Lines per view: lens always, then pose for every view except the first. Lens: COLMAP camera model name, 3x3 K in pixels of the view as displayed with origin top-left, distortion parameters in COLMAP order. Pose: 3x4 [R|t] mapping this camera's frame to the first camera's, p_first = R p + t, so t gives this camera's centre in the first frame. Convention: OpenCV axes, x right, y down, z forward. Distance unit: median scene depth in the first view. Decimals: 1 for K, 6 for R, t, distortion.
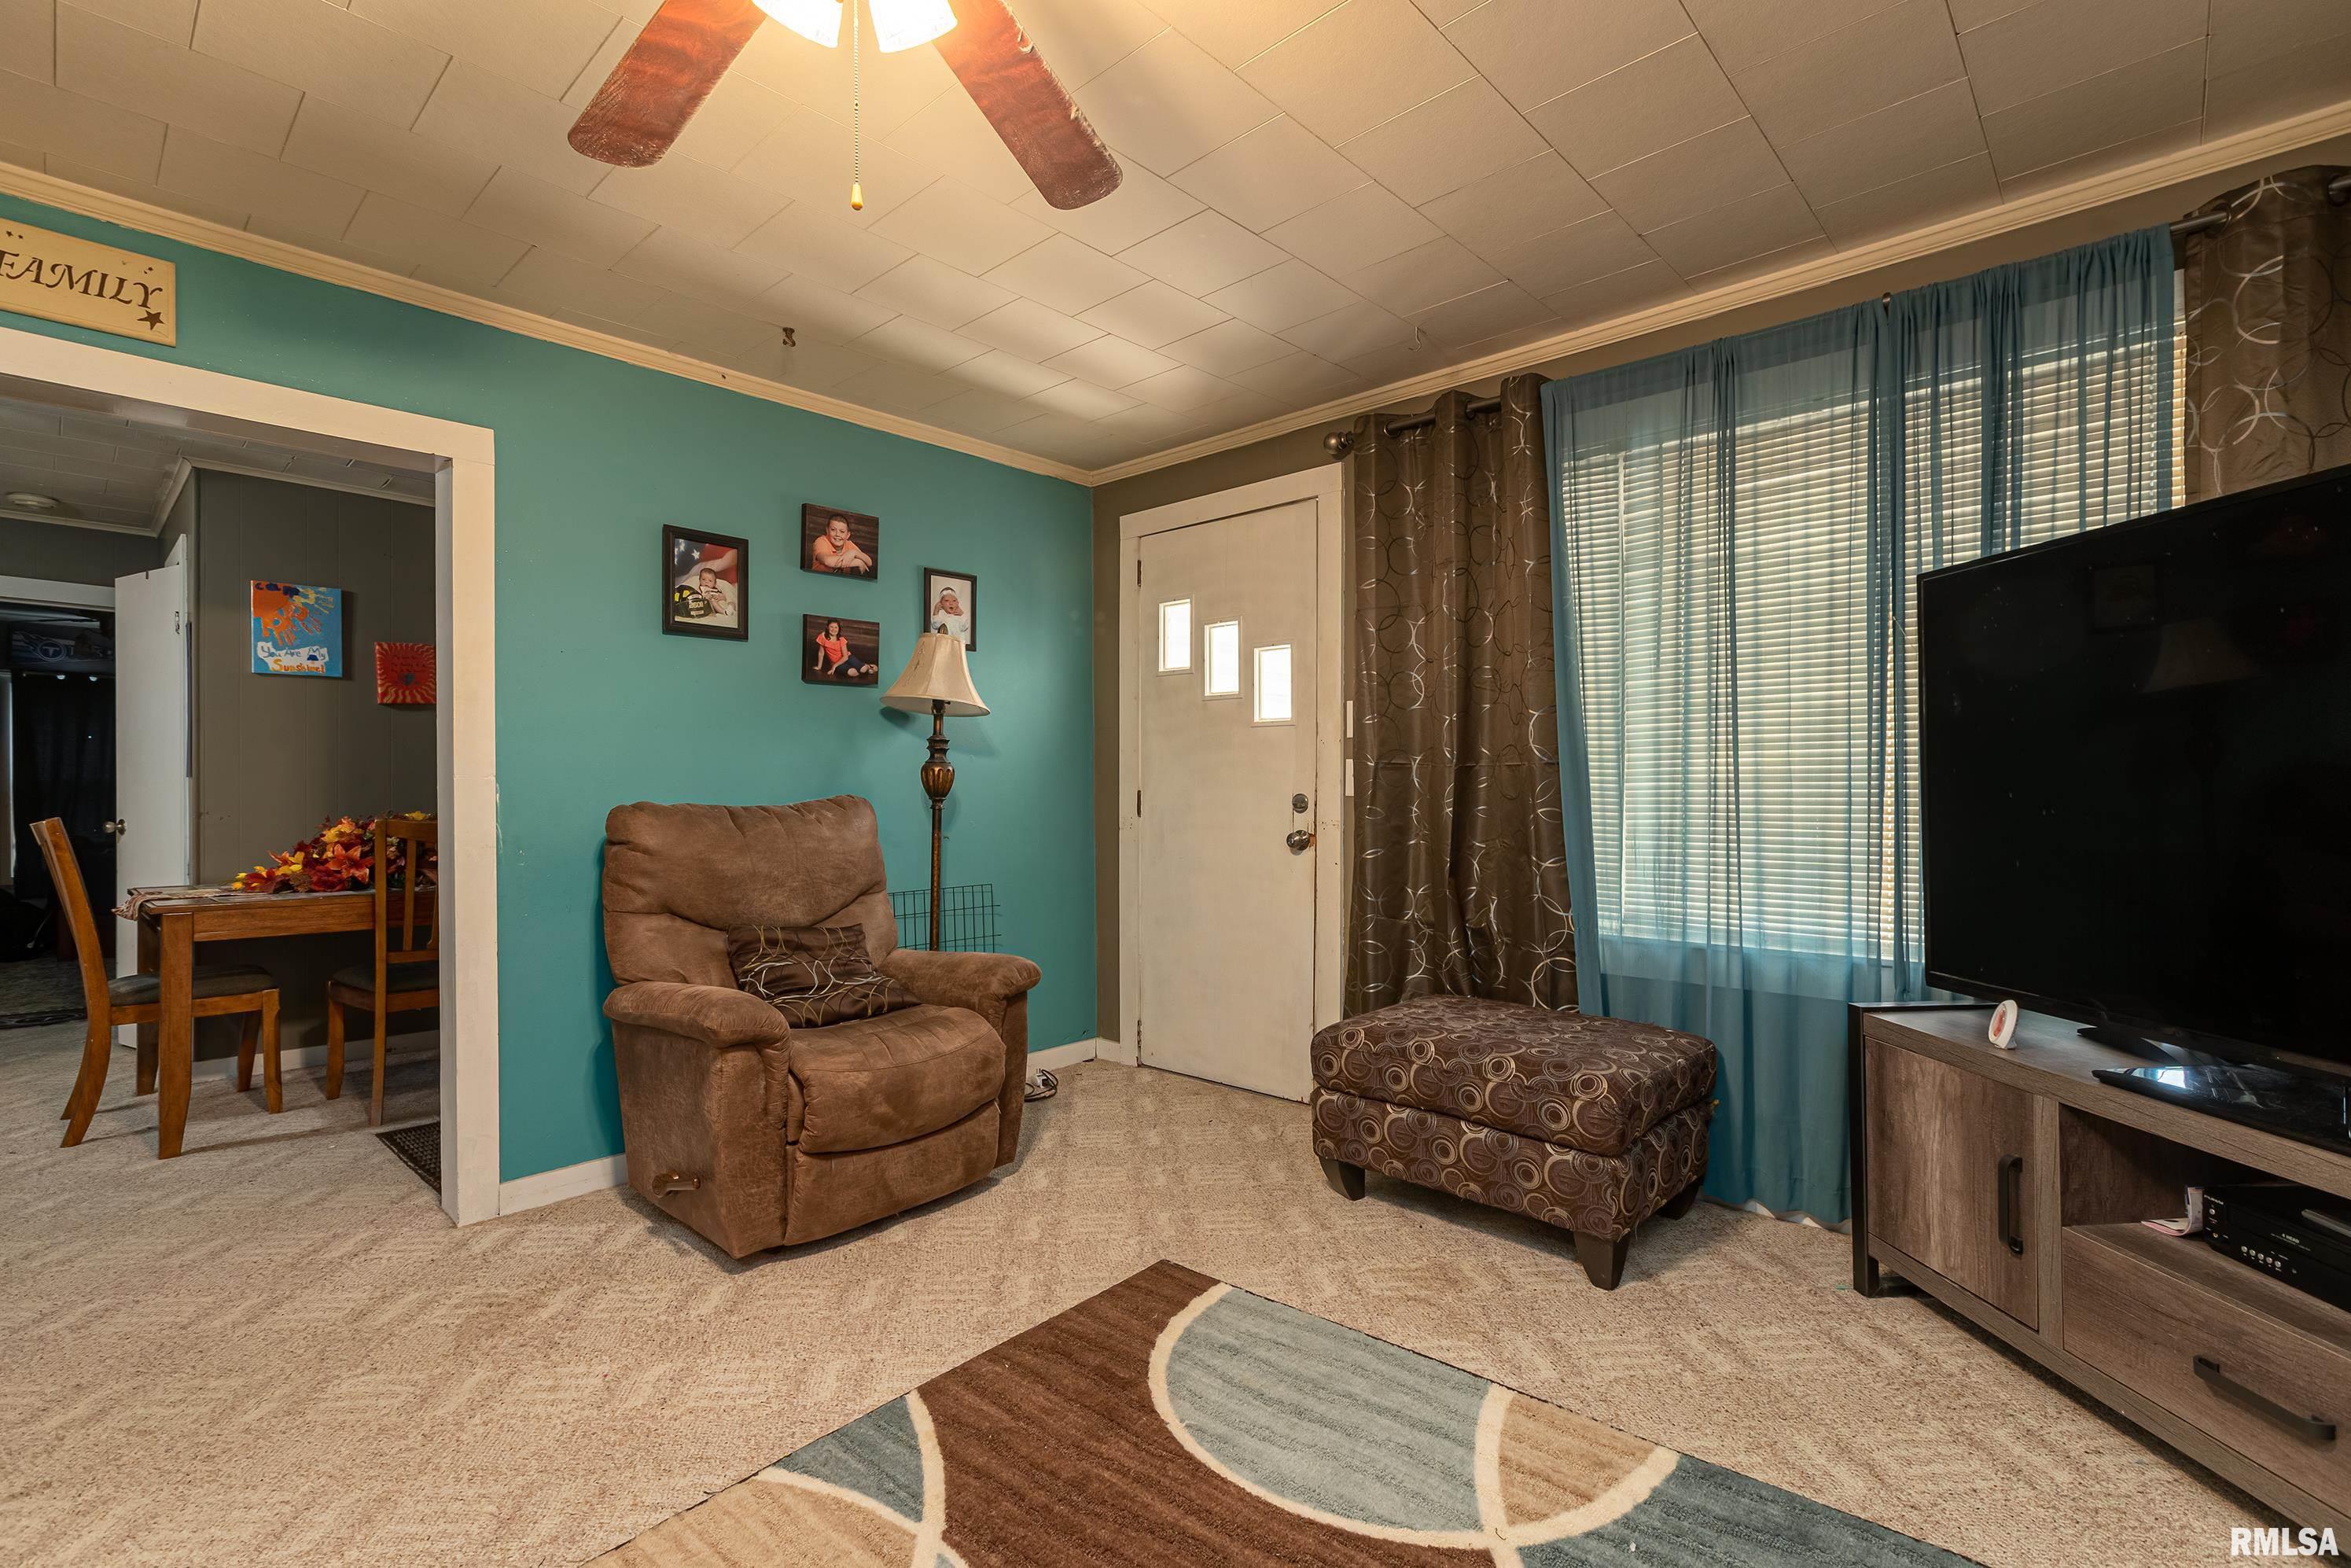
lens RADIAL K [[1079.2, 0, 1175.5], [0, 1079.2, 784.0], [0, 0, 1]] dist [0.002128, 0.000758]
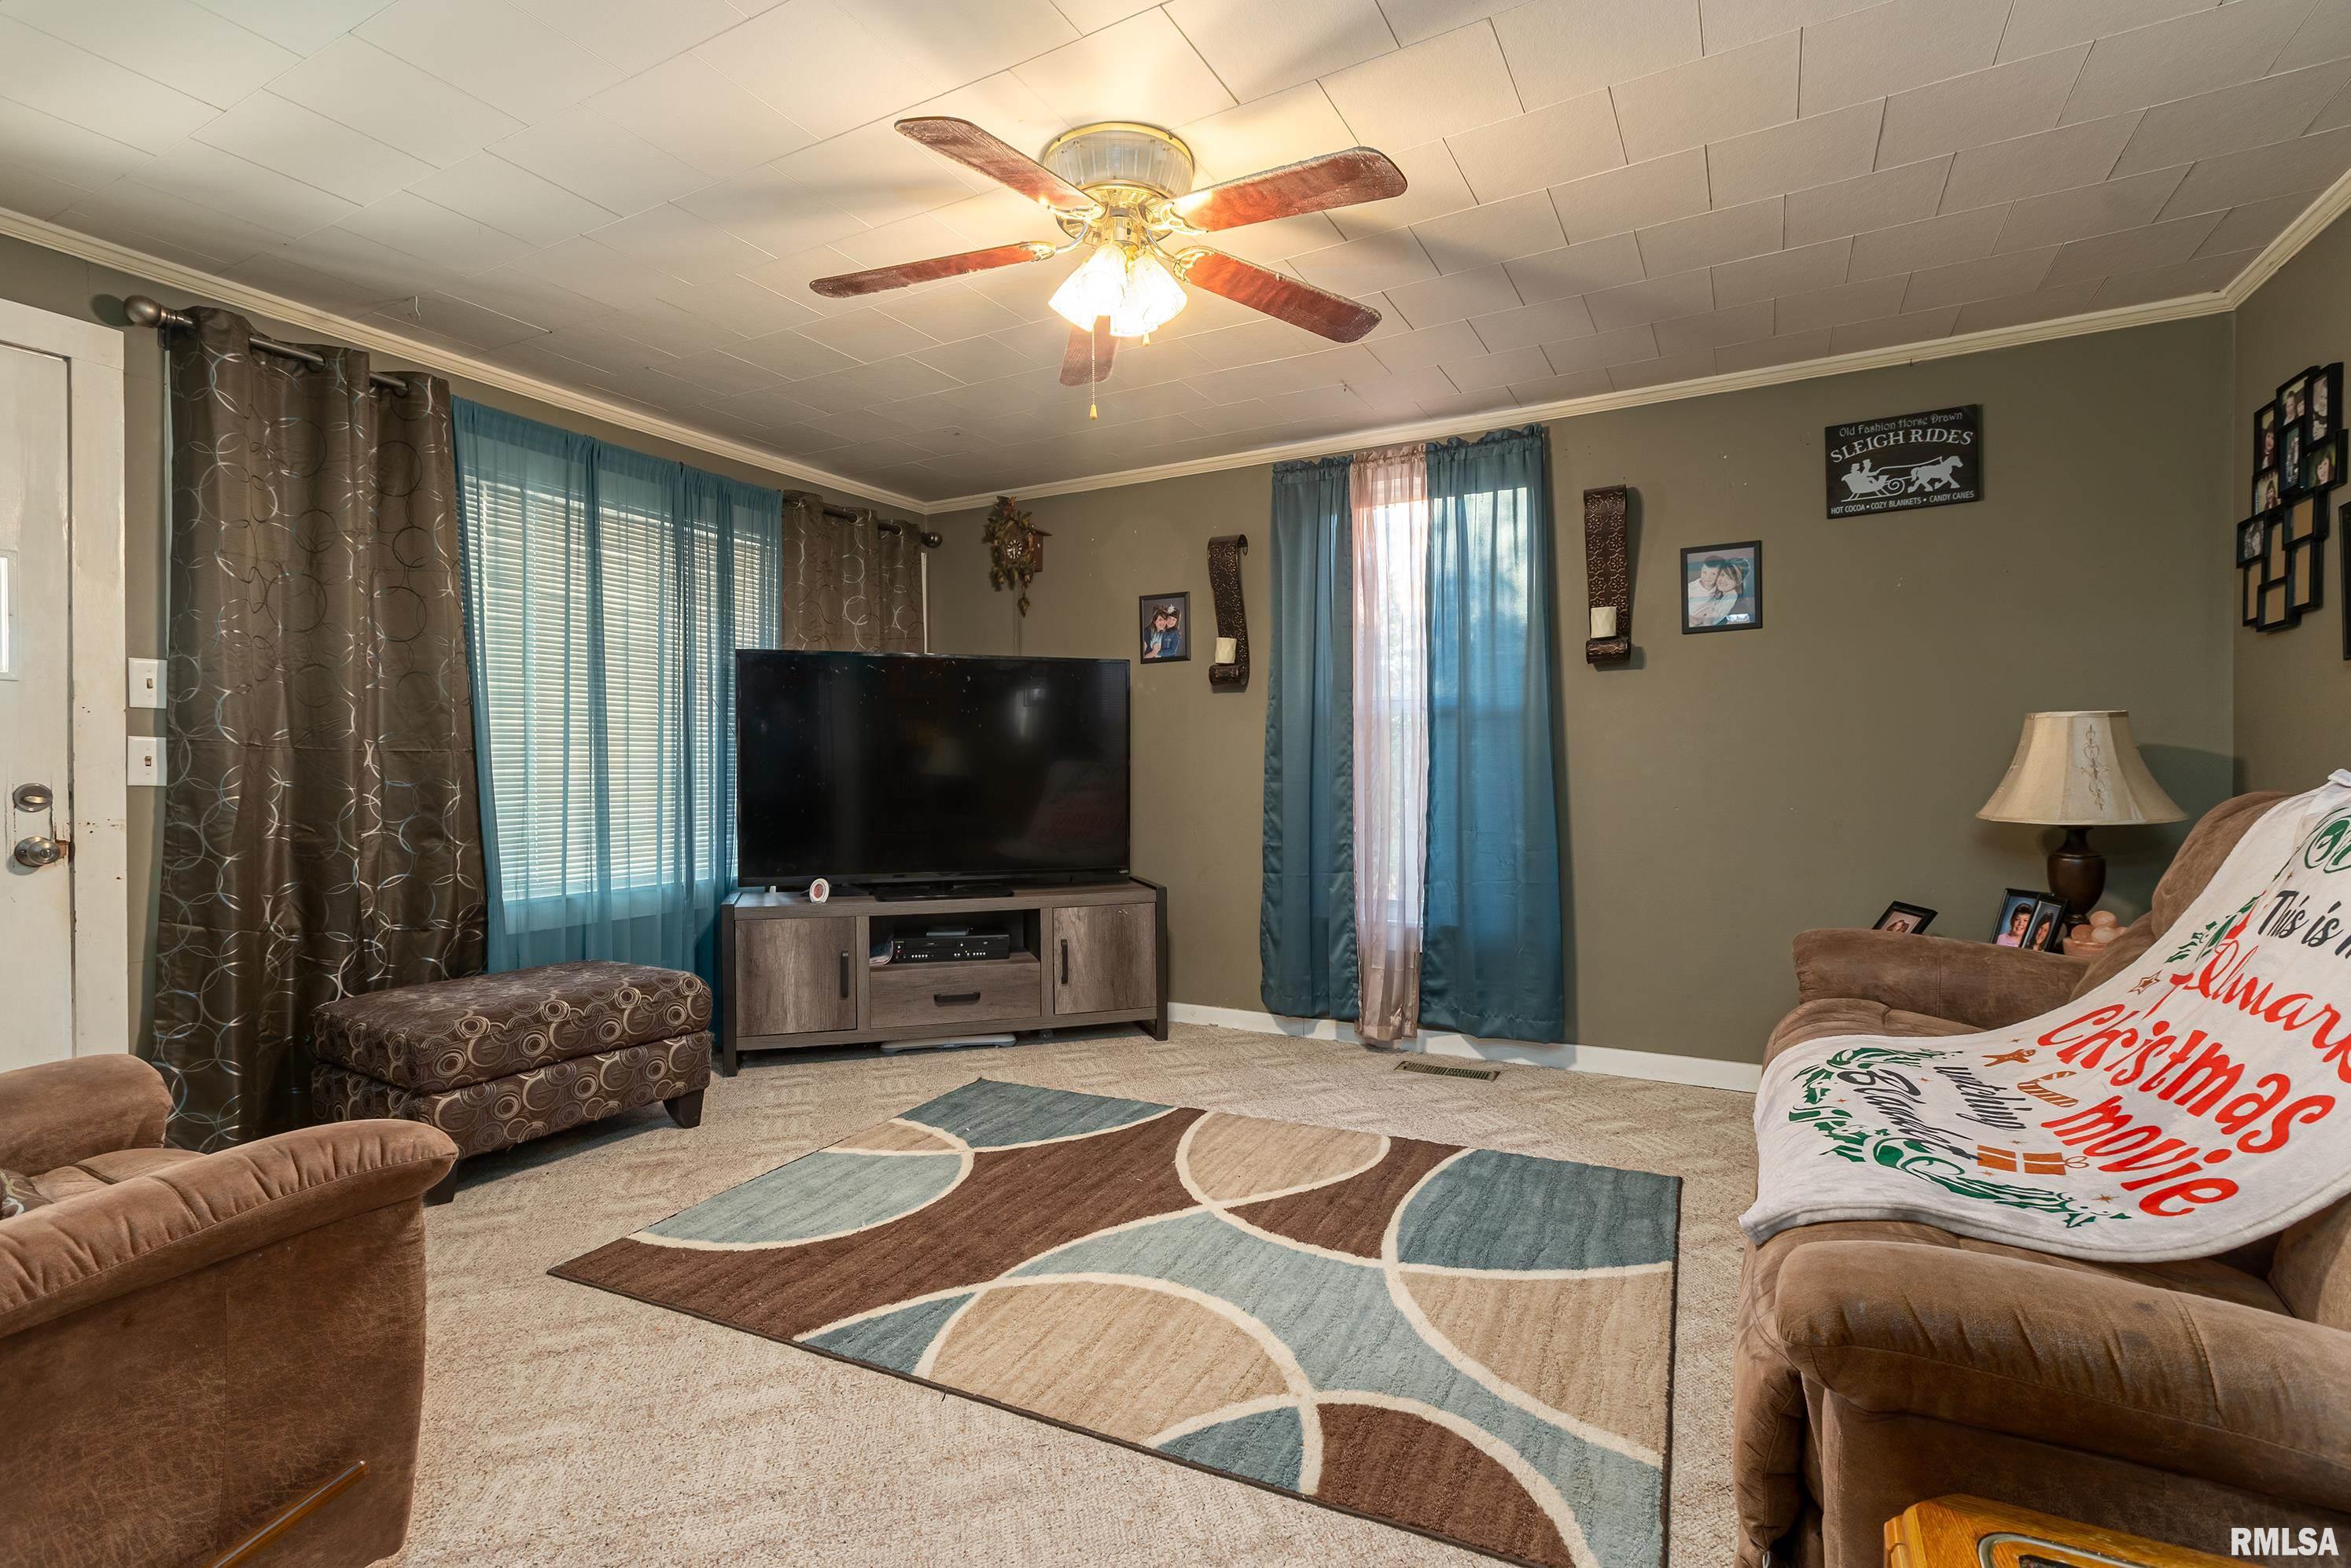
lens RADIAL K [[1079.2, 0, 1175.5], [0, 1079.2, 784.0], [0, 0, 1]] dist [0.002128, 0.000758]
pose [[-0.264762, -0.001489, 0.964313, -1.132302], [0.009450, 0.999947, 0.004139, 0.021031], [-0.964267, 0.010209, -0.264734, 0.770081]]
